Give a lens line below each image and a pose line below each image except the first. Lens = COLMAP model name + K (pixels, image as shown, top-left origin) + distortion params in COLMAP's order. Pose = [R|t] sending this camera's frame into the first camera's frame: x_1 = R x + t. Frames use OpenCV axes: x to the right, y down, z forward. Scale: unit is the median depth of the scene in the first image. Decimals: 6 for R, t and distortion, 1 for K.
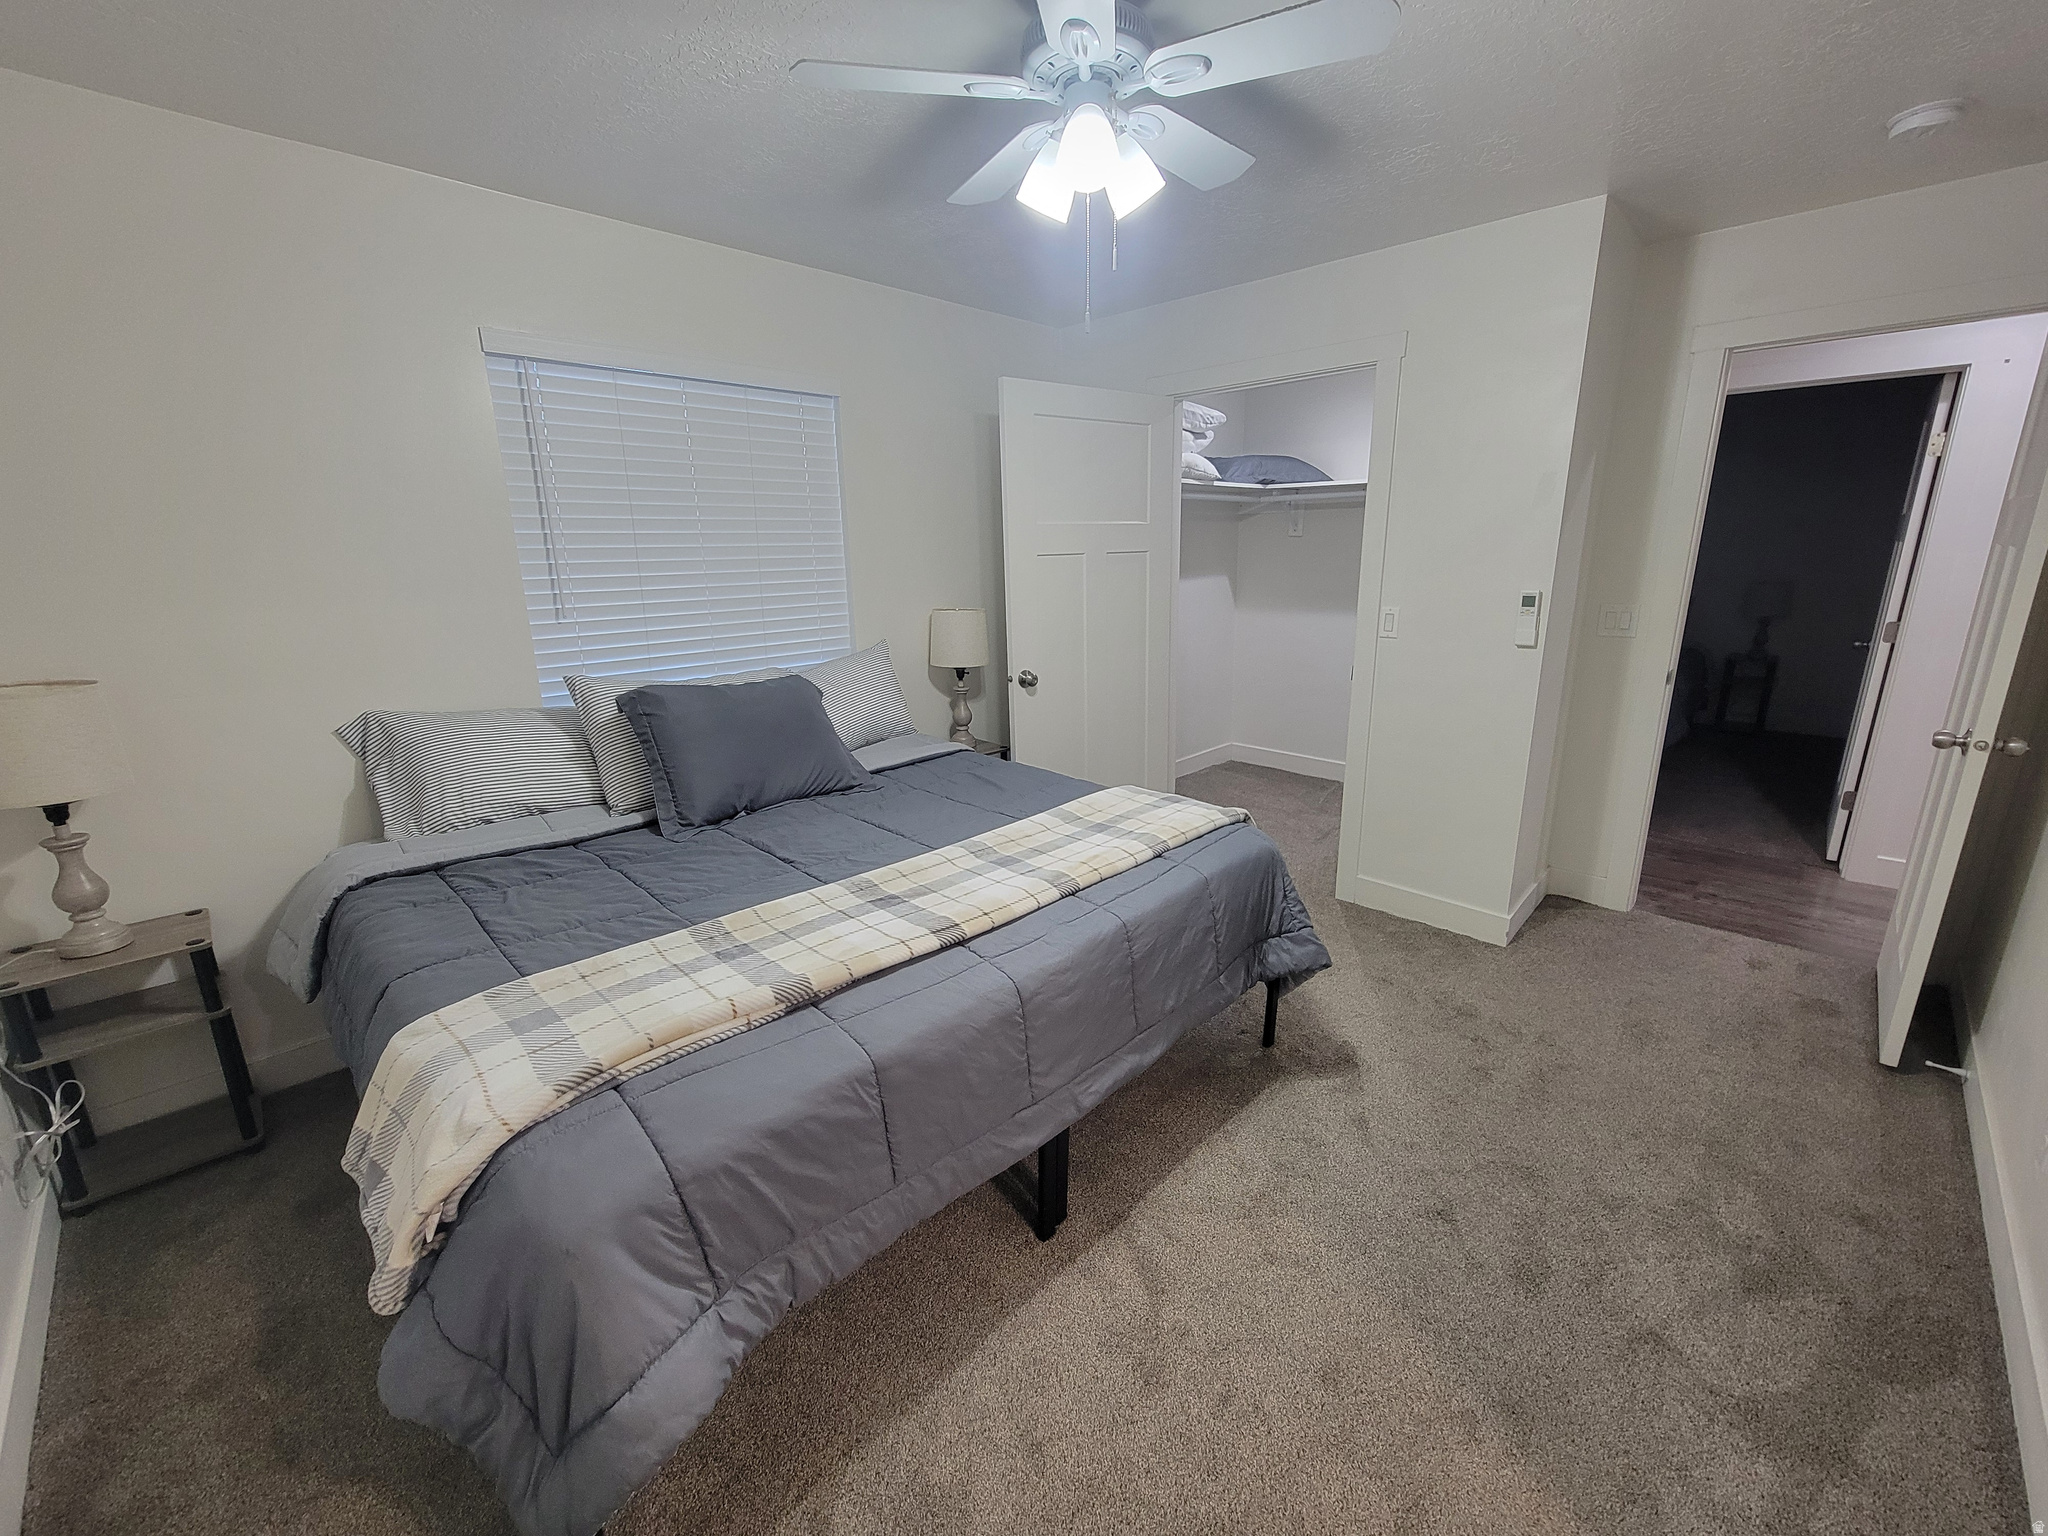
lens RADIAL K [[825.8, 0, 1033.9], [0, 825.8, 769.3], [0, 0, 1]] dist [-0.000050, 0.000402]
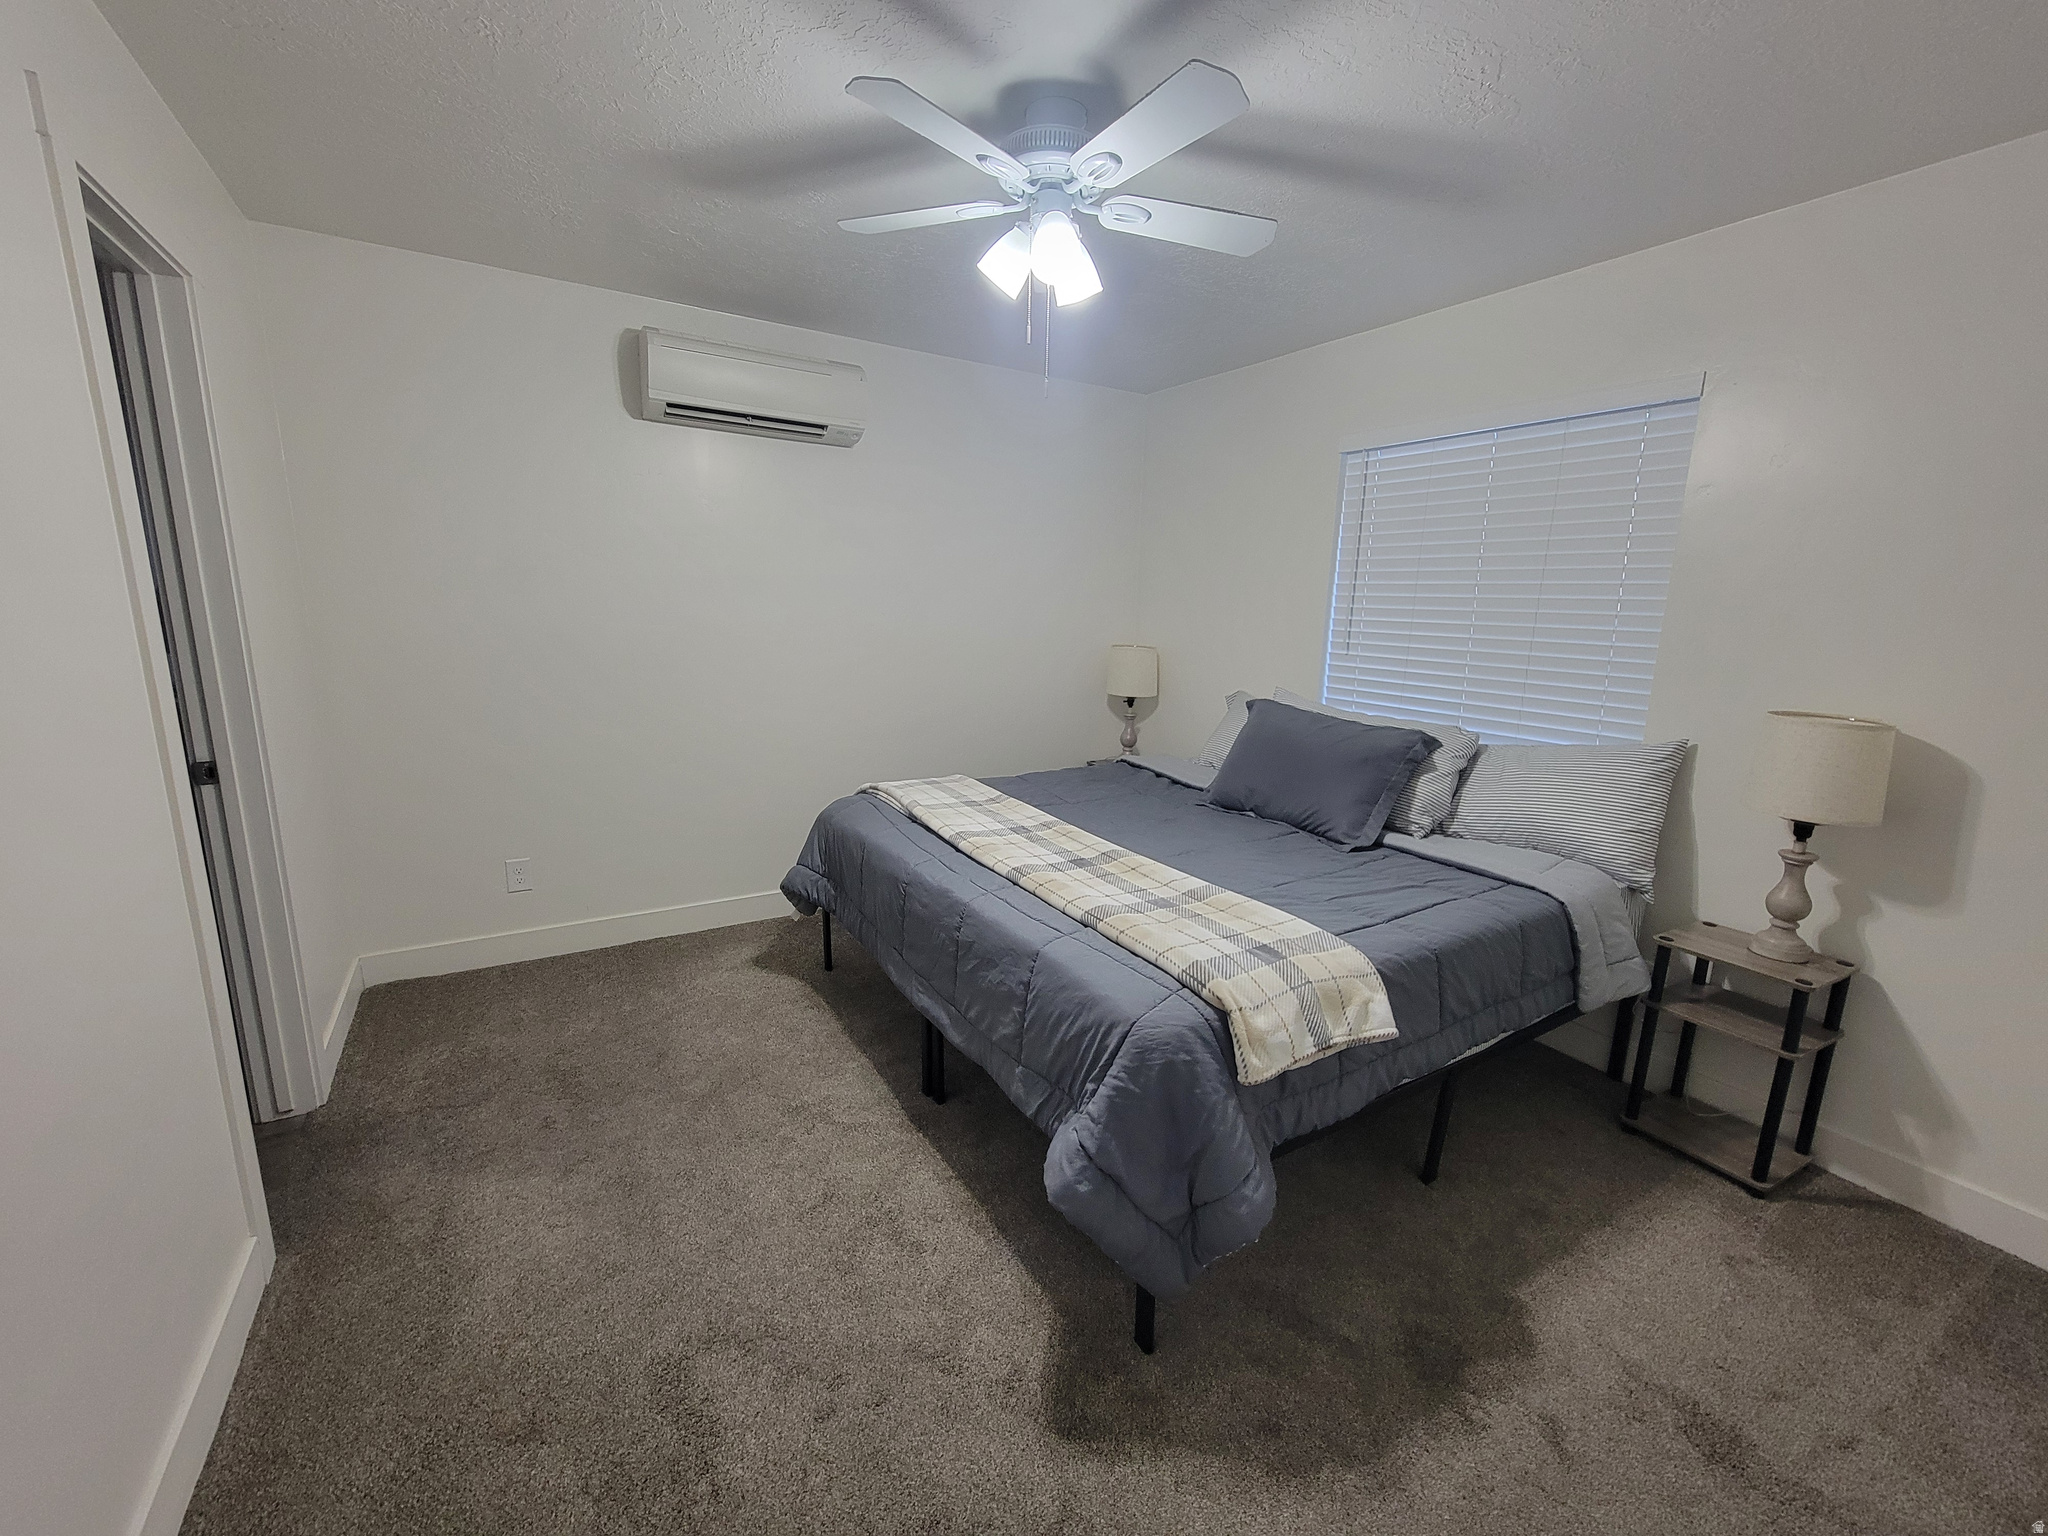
lens RADIAL K [[825.8, 0, 1033.9], [0, 825.8, 769.3], [0, 0, 1]] dist [-0.000050, 0.000402]
pose [[-0.226340, 0.199869, -0.953322, 0.882009], [-0.287458, 0.921424, 0.261431, -0.239583], [0.930665, 0.333212, -0.151101, 0.932292]]
